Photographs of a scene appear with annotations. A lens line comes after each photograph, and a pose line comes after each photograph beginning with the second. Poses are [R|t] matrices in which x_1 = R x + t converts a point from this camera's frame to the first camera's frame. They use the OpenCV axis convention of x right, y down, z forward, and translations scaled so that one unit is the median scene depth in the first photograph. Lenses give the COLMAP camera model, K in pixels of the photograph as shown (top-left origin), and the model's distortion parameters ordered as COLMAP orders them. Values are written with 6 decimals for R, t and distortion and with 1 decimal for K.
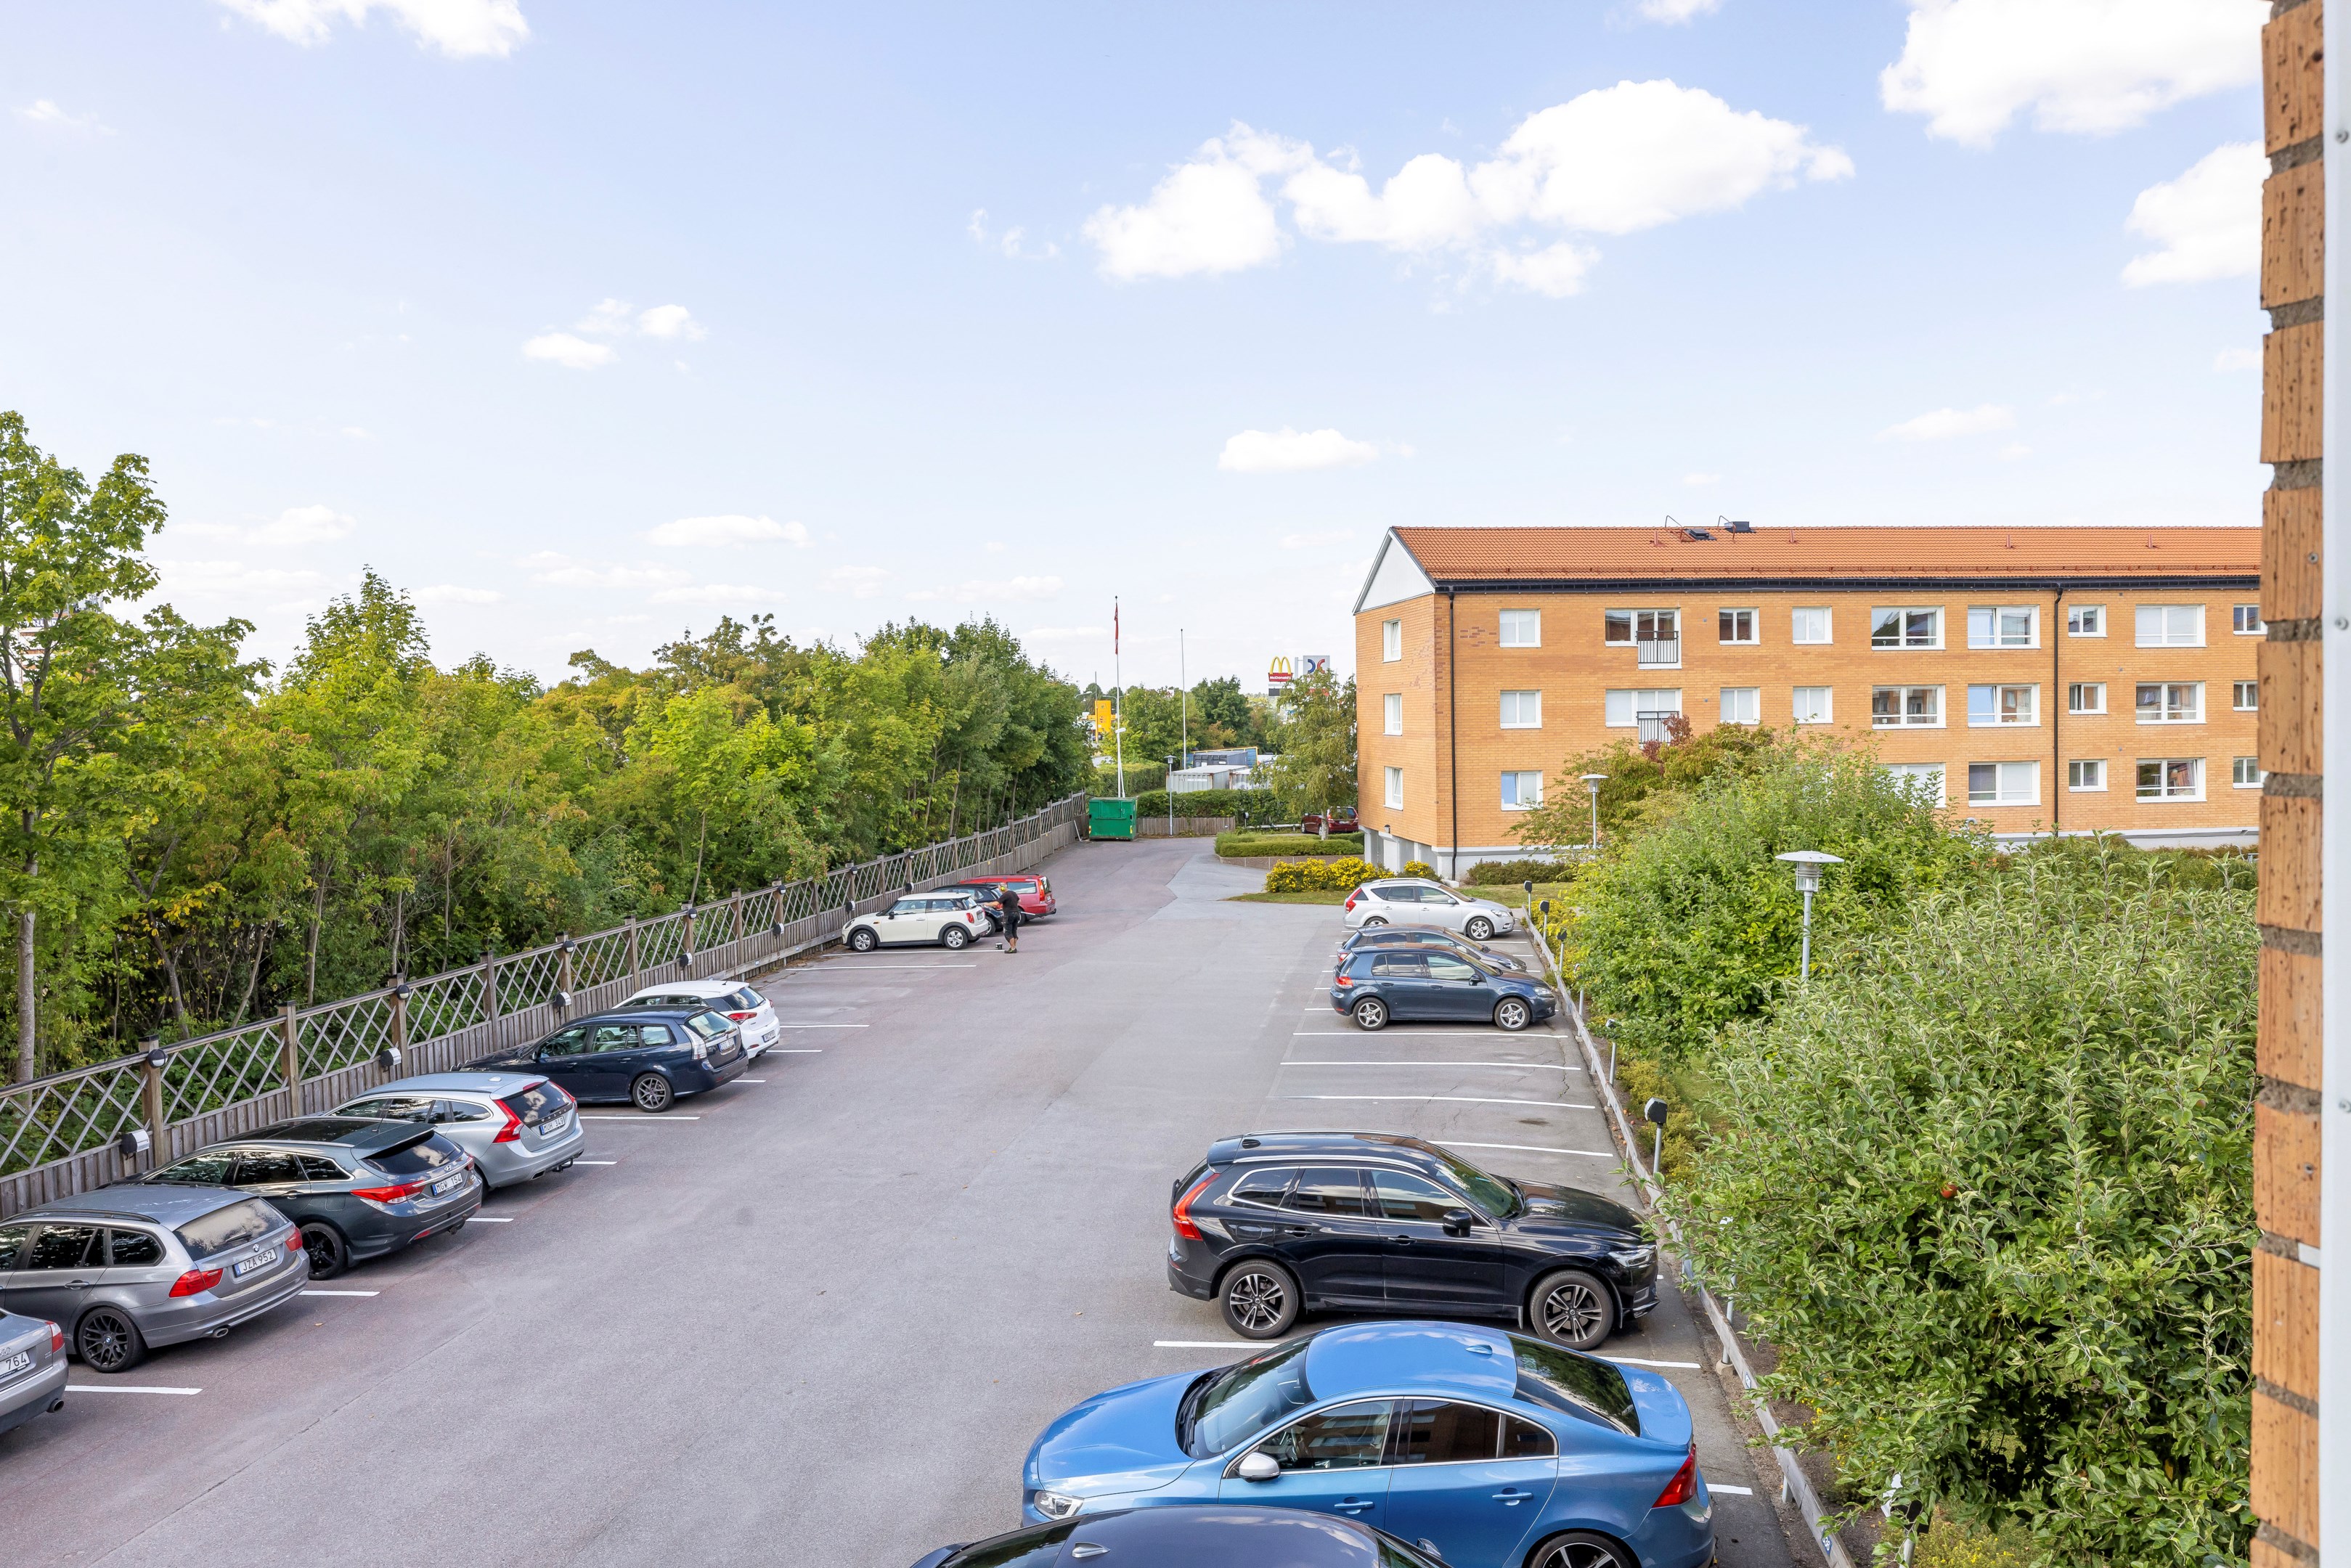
lens RADIAL K [[3253.3, 0, 1175.5], [0, 3253.3, 784.0], [0, 0, 1]] dist [-0.004648, -0.001124]
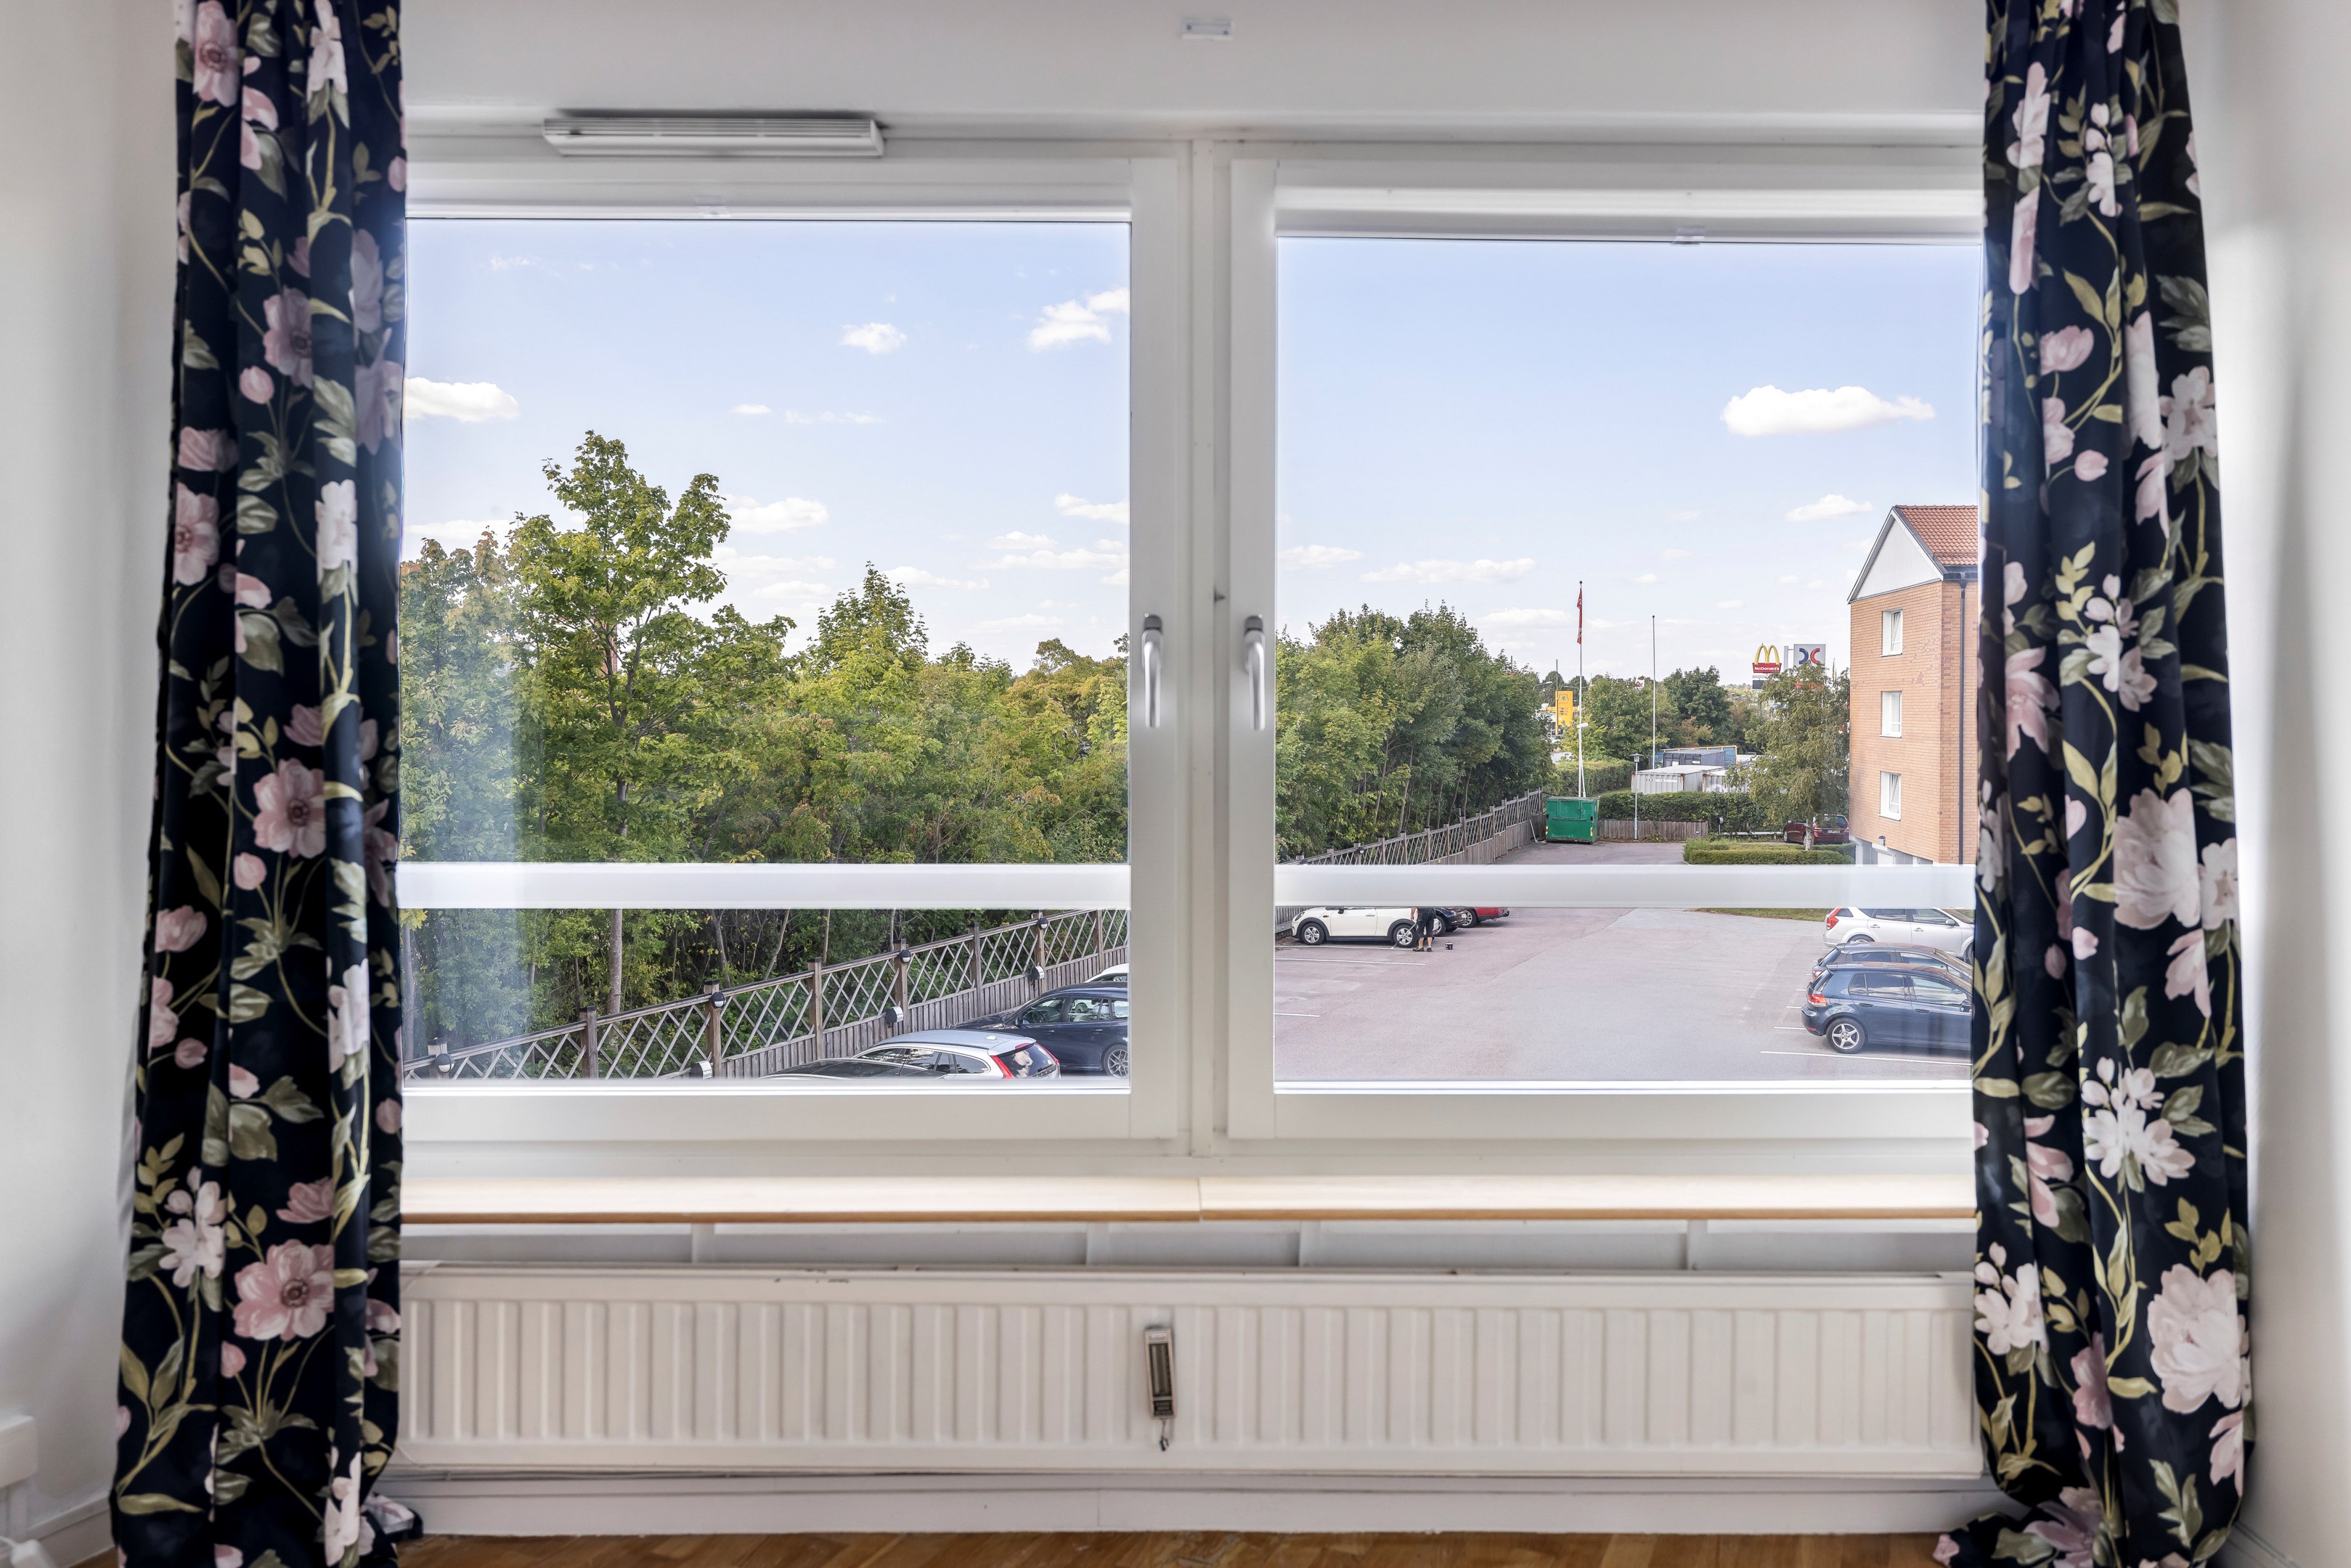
lens RADIAL K [[1861.3, 0, 1176.7], [0, 1861.3, 737.2], [0, 0, 1]] dist [-0.004225, 0.000775]
pose [[0.974537, 0.021828, -0.223163, -0.010602], [-0.027846, 0.999327, -0.023857, 0.002750], [0.222492, 0.029464, 0.974489, 0.431976]]
